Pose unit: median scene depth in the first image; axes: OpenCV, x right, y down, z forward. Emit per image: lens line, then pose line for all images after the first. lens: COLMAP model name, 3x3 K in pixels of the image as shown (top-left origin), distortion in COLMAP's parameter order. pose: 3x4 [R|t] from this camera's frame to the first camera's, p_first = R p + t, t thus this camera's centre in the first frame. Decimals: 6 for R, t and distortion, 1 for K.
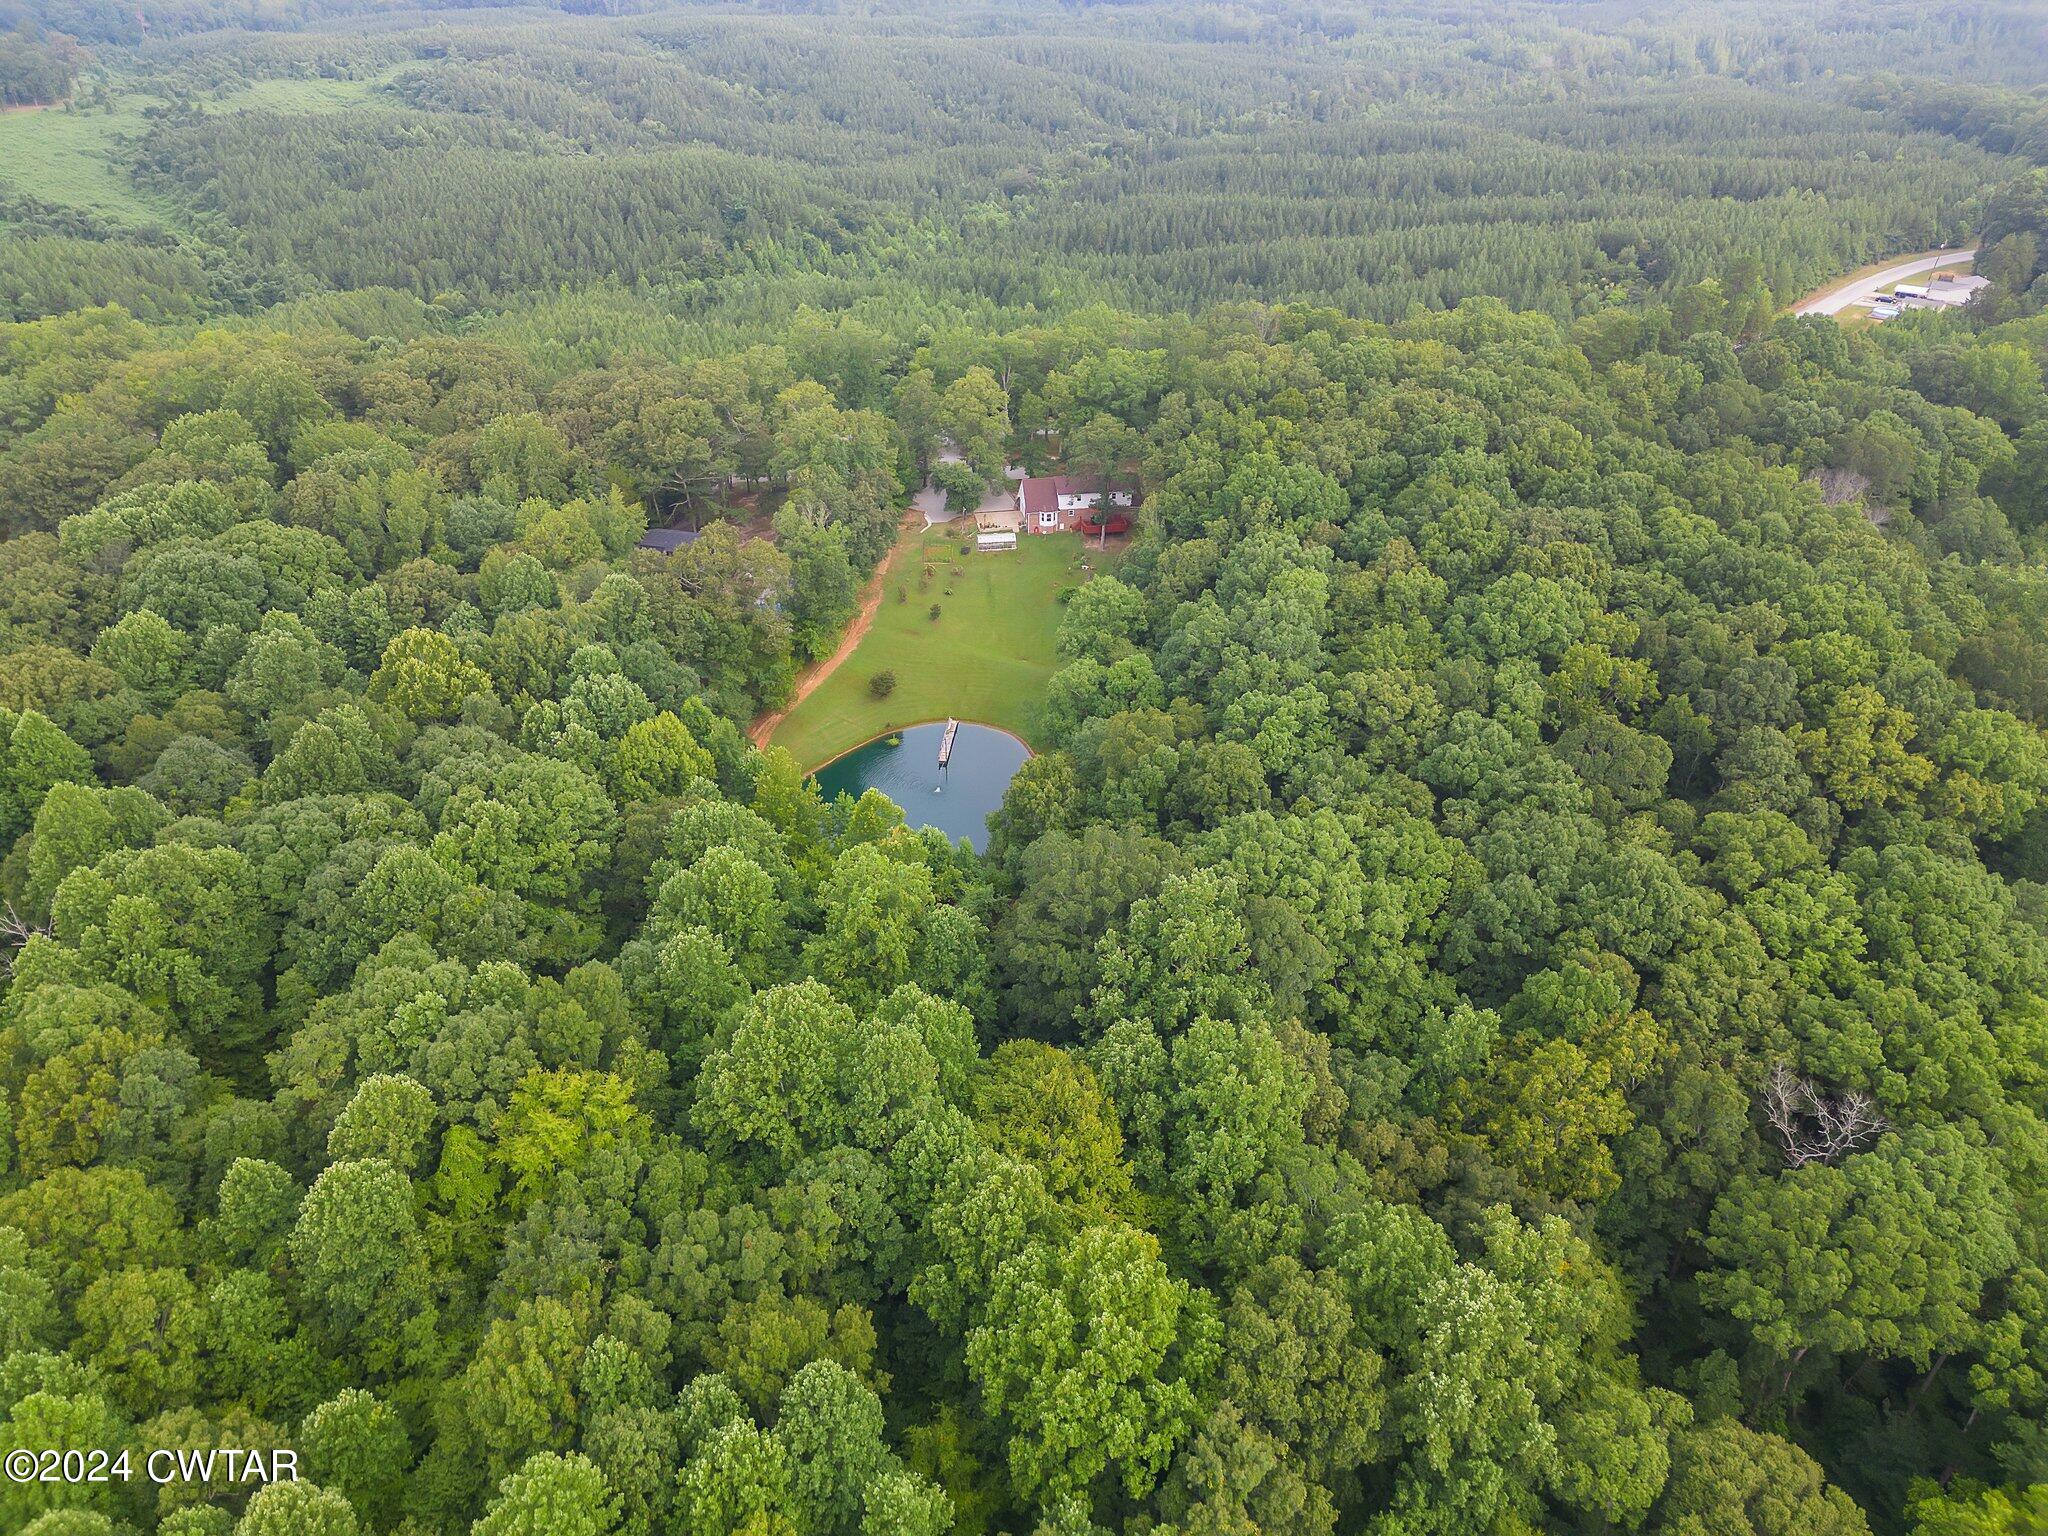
lens RADIAL K [[1378.3, 0, 1032.6], [0, 1378.3, 757.2], [0, 0, 1]] dist [0.061253, -0.050966]
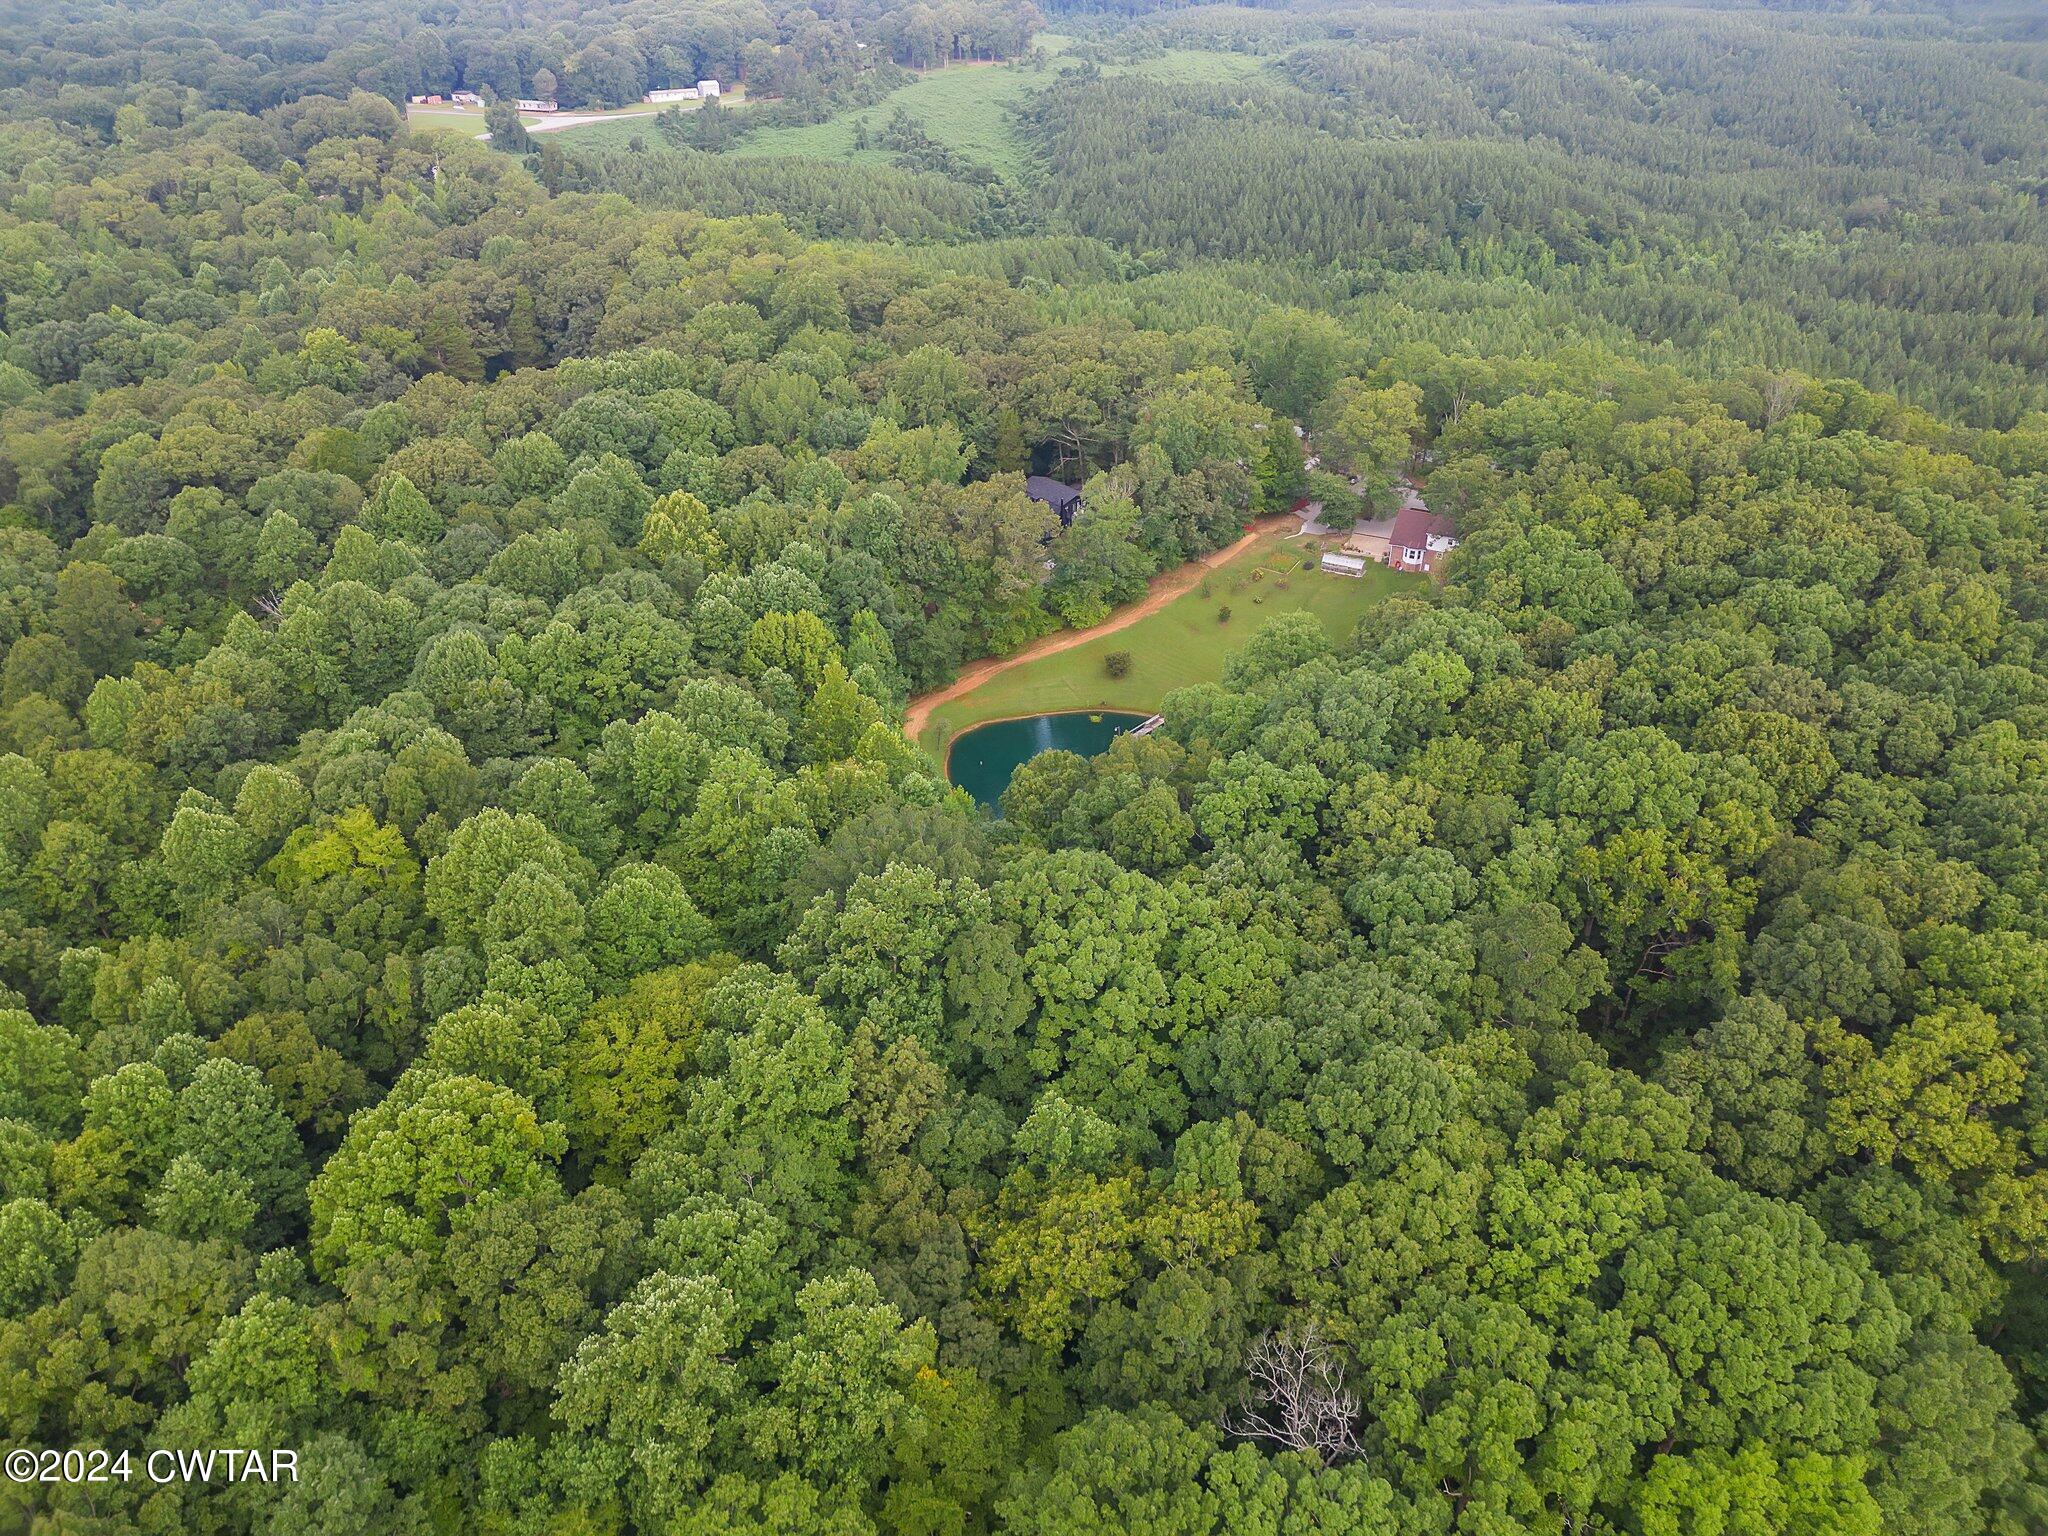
lens RADIAL K [[1378.3, 0, 1032.6], [0, 1378.3, 757.2], [0, 0, 1]] dist [0.061253, -0.050966]
pose [[0.808910, 0.313807, -0.497181, 0.343552], [-0.310217, 0.946158, 0.092469, -0.058607], [0.499429, 0.079435, 0.862705, 0.095748]]
